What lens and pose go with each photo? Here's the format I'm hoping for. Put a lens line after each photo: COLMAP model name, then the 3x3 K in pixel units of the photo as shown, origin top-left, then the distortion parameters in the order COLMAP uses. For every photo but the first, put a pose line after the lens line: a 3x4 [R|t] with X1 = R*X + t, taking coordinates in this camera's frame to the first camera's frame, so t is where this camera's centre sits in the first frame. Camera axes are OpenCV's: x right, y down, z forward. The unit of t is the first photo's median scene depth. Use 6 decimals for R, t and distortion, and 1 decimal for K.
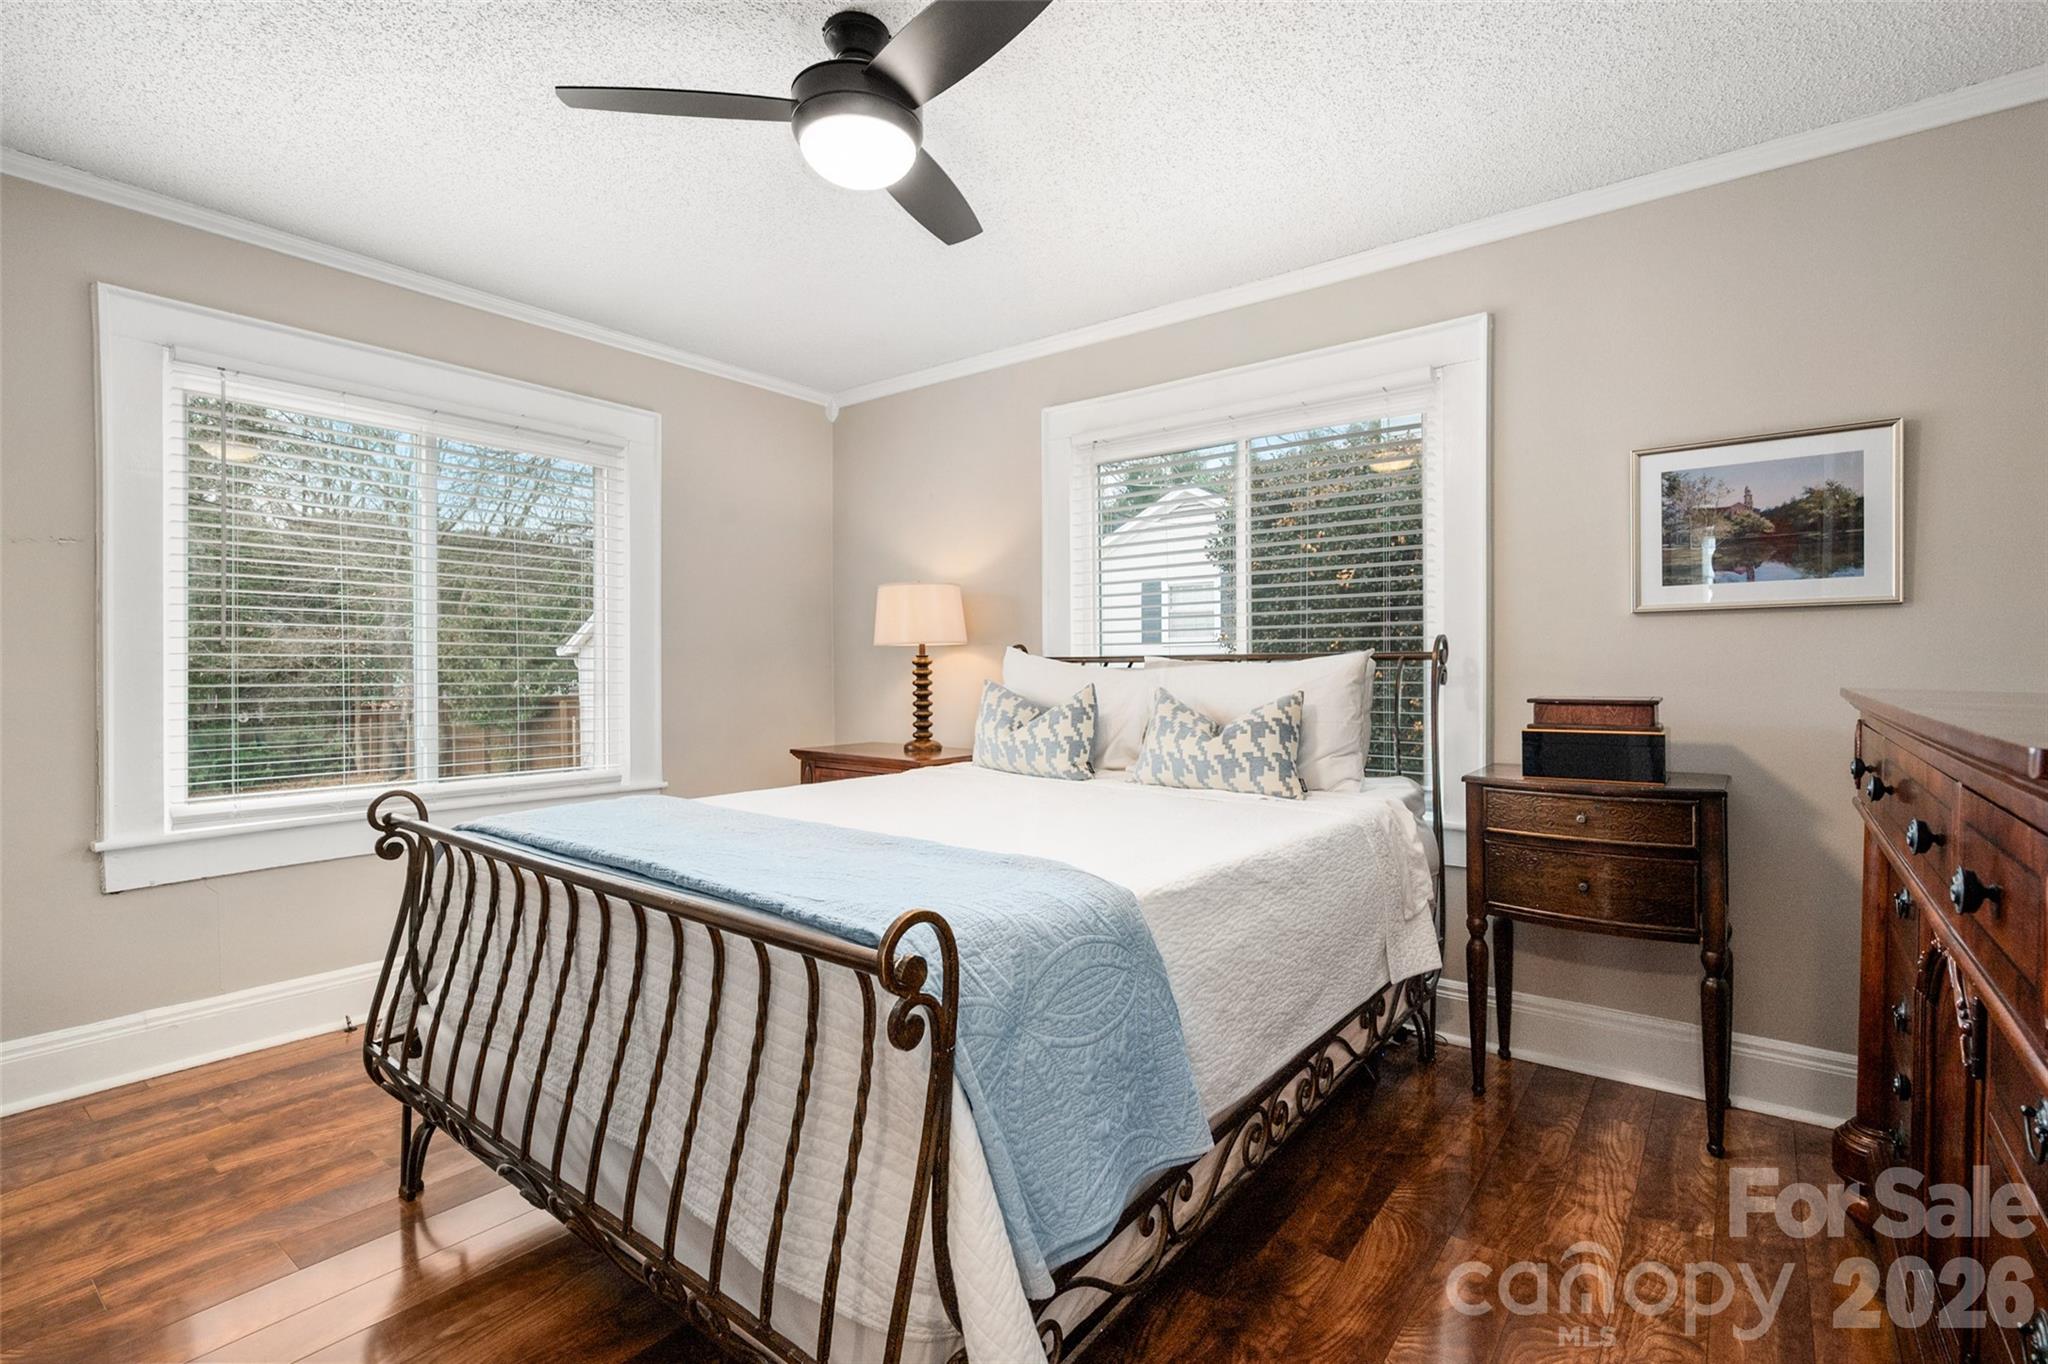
lens RADIAL K [[922.0, 0, 1024.0], [0, 922.0, 682.0], [0, 0, 1]] dist [-0.000260, -0.000110]
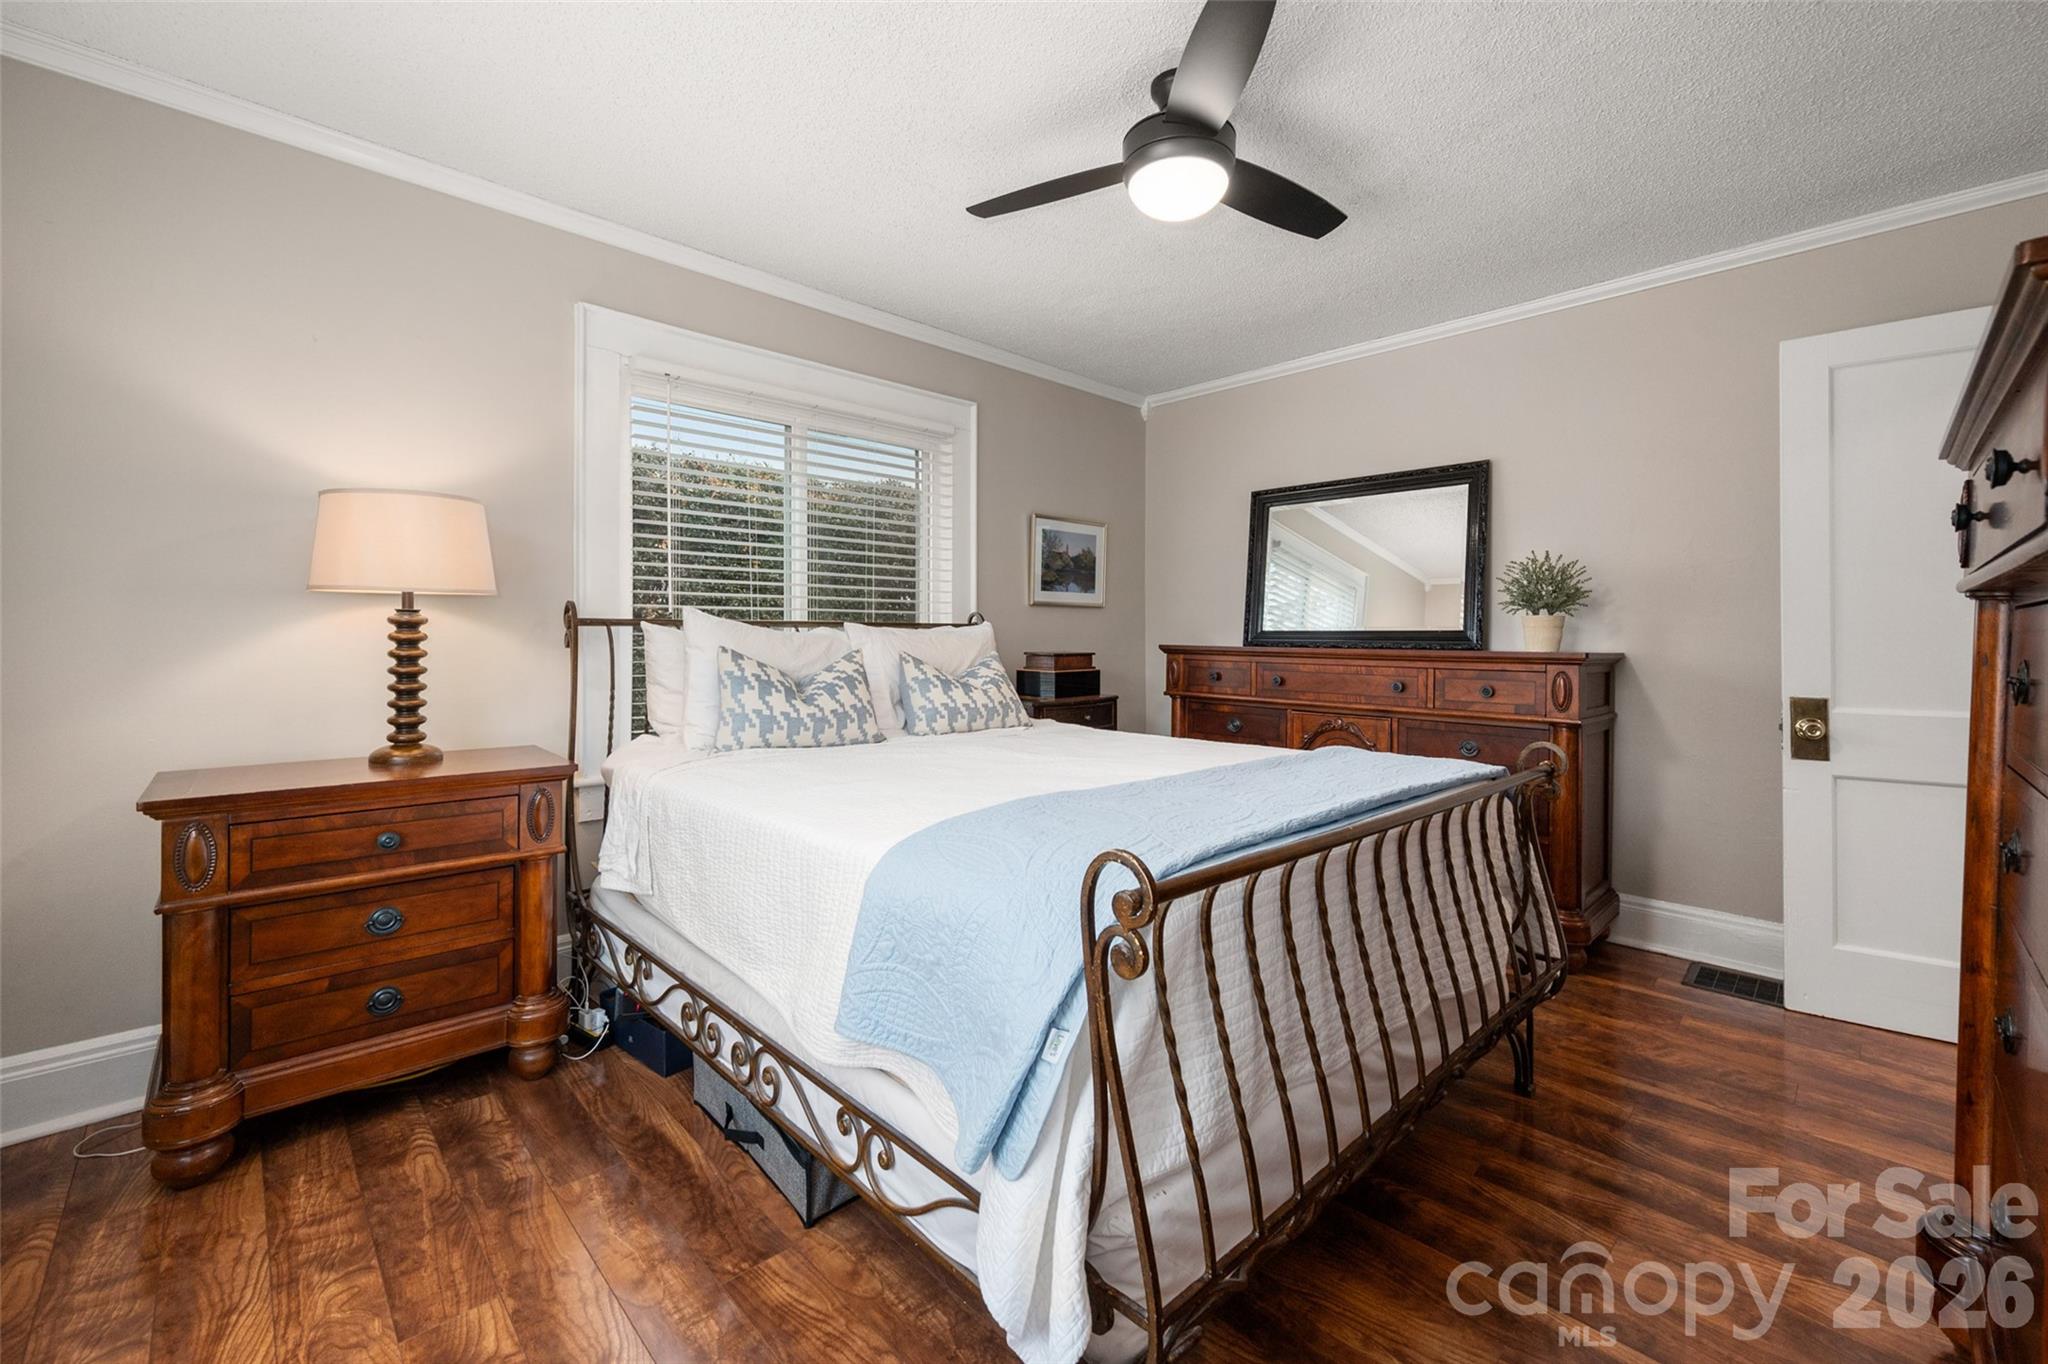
lens RADIAL K [[850.6, 0, 1024.8], [0, 850.6, 627.1], [0, 0, 1]] dist [-0.000350, 0.000091]
pose [[0.141695, 0.010349, 0.989856, -0.738507], [0.006017, 0.999918, -0.011315, -0.009583], [-0.989892, 0.007559, 0.141621, 0.599930]]
